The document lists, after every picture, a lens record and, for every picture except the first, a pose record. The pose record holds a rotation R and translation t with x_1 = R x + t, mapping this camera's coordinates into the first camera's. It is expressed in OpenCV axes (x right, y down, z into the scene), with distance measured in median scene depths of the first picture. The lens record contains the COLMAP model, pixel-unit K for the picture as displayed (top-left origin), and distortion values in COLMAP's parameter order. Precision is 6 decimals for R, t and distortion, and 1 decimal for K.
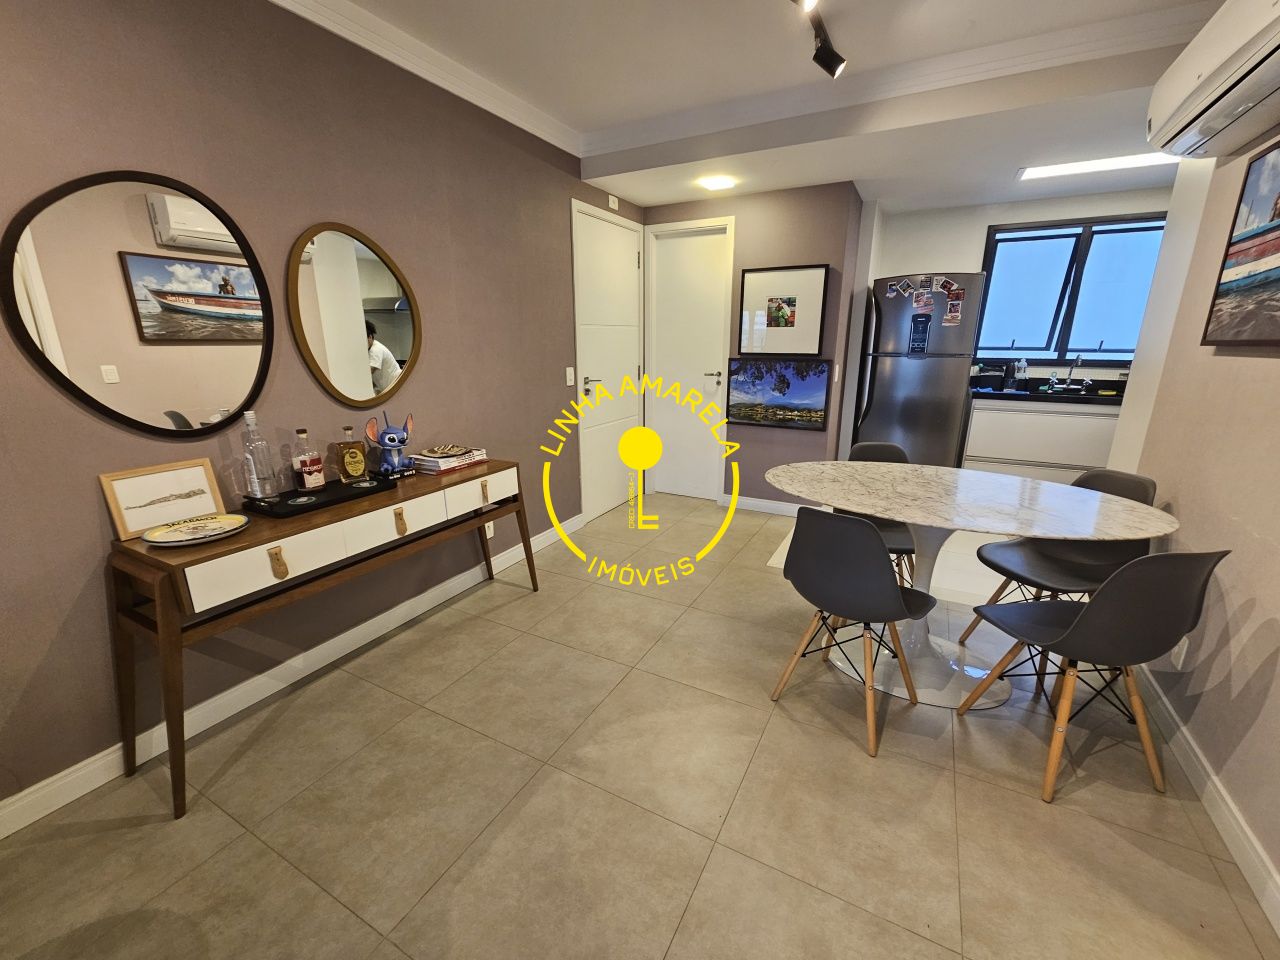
lens RADIAL K [[525.9, 0, 644.8], [0, 525.9, 484.9], [0, 0, 1]] dist [0.001399, -0.001243]
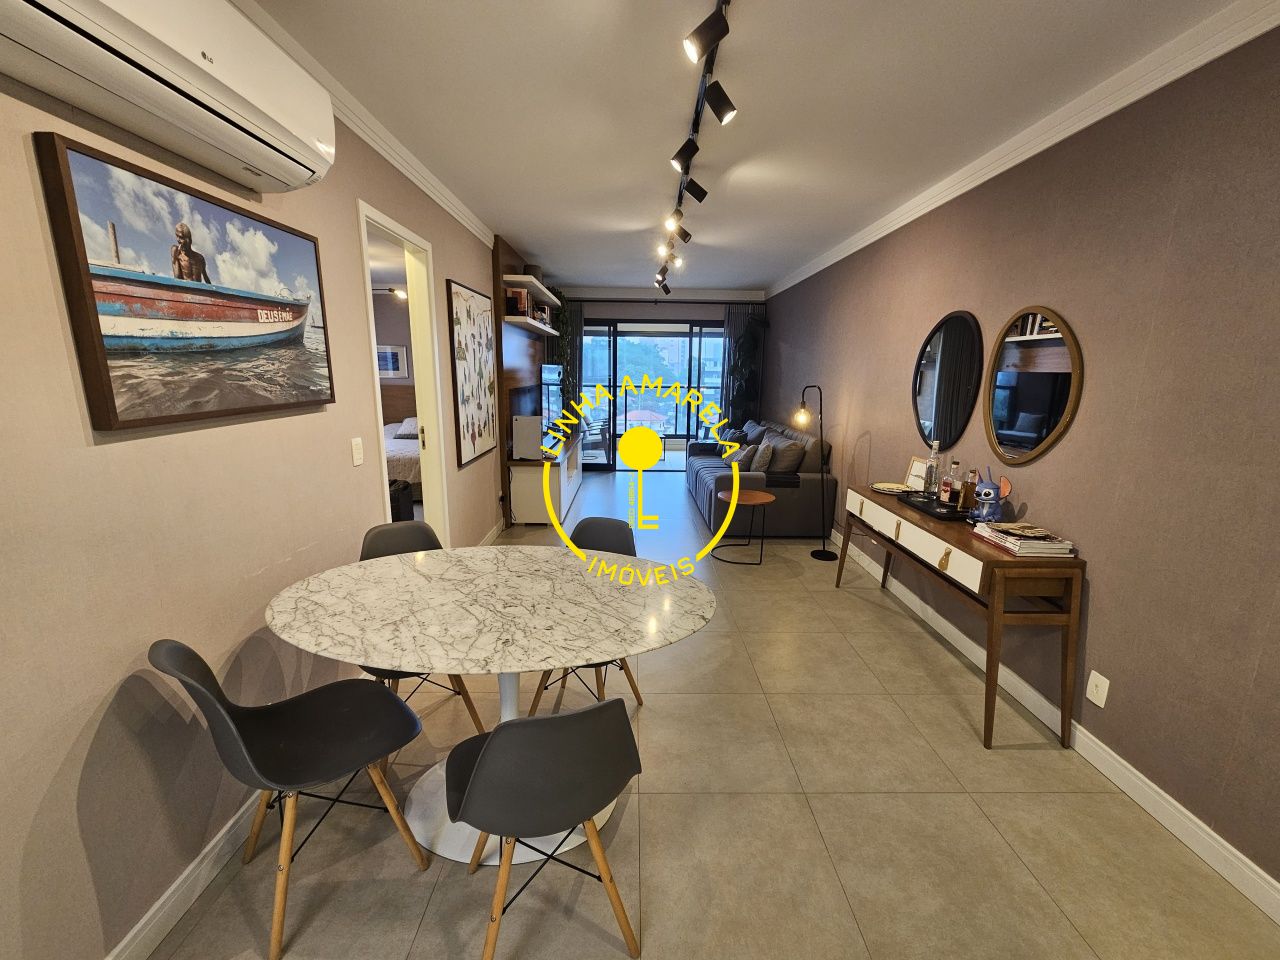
lens RADIAL K [[525.9, 0, 643.1], [0, 525.9, 477.6], [0, 0, 1]] dist [0.001399, -0.001243]
pose [[-0.873583, 0.084071, -0.479358, 0.781781], [-0.146194, 0.894145, 0.423240, -0.551964], [0.464198, 0.439815, -0.768819, 1.736248]]
